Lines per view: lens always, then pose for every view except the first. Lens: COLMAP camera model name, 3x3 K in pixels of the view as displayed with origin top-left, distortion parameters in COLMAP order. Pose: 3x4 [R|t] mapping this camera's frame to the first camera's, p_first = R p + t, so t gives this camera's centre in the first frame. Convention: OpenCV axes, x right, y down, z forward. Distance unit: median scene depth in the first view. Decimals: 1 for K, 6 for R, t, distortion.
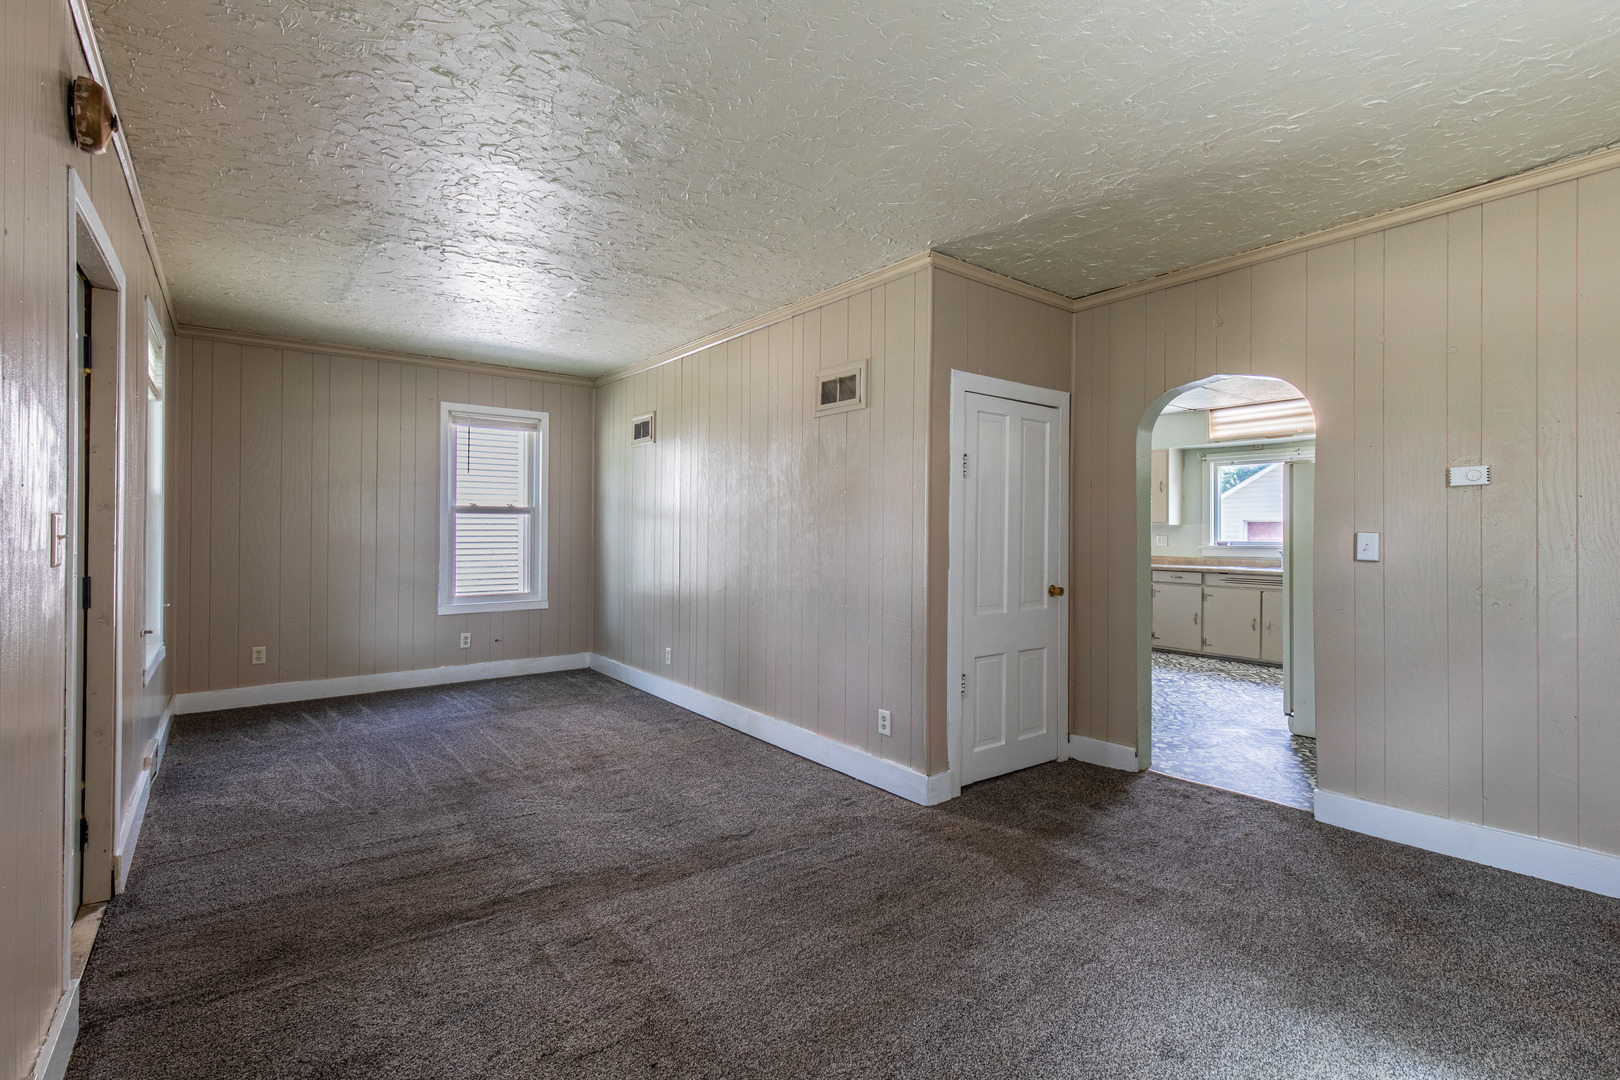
lens RADIAL K [[743.5, 0, 821.7], [0, 743.5, 528.6], [0, 0, 1]] dist [0.013116, -0.000569]
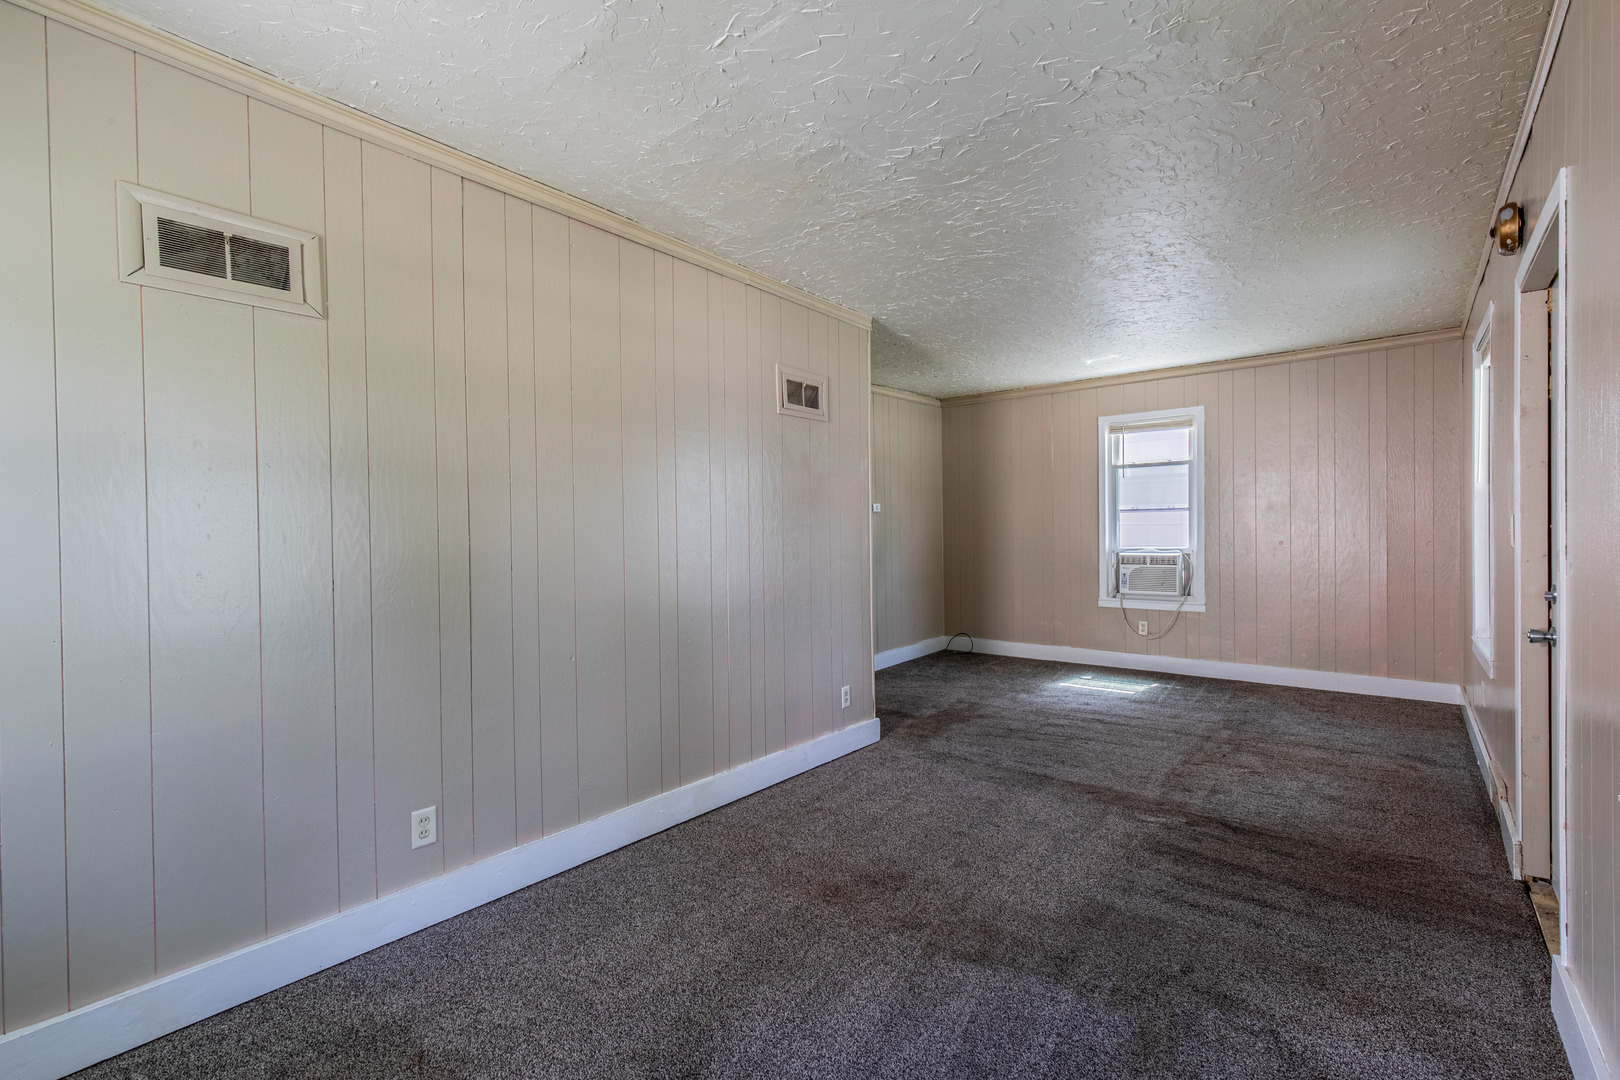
lens RADIAL K [[743.5, 0, 811.3], [0, 743.5, 542.1], [0, 0, 1]] dist [0.013116, -0.000569]
pose [[-0.234753, -0.017314, 0.971901, -0.983536], [0.007665, 0.999777, 0.019662, -0.006697], [-0.972025, 0.012065, -0.234568, 1.254998]]
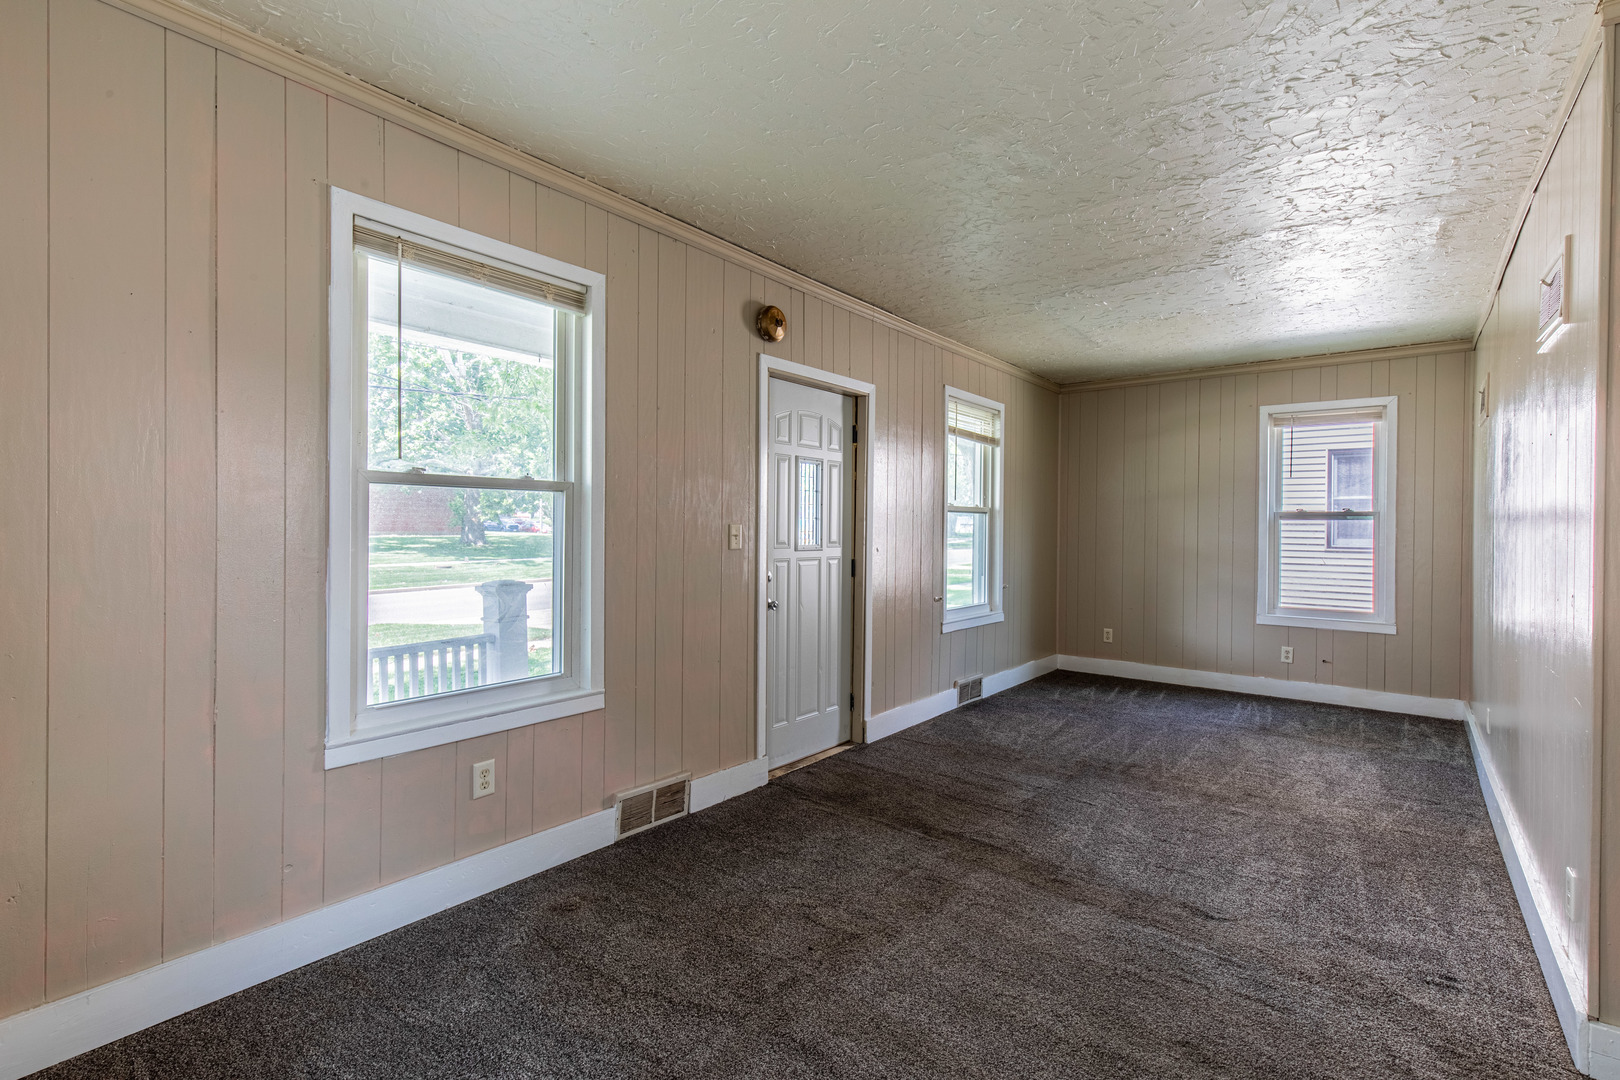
lens RADIAL K [[743.5, 0, 823.3], [0, 743.5, 531.9], [0, 0, 1]] dist [0.013116, -0.000569]
pose [[0.249019, 0.003233, -0.968493, 0.458083], [-0.008888, 0.999960, 0.001052, -0.001230], [0.968458, 0.008346, 0.249038, 0.310303]]
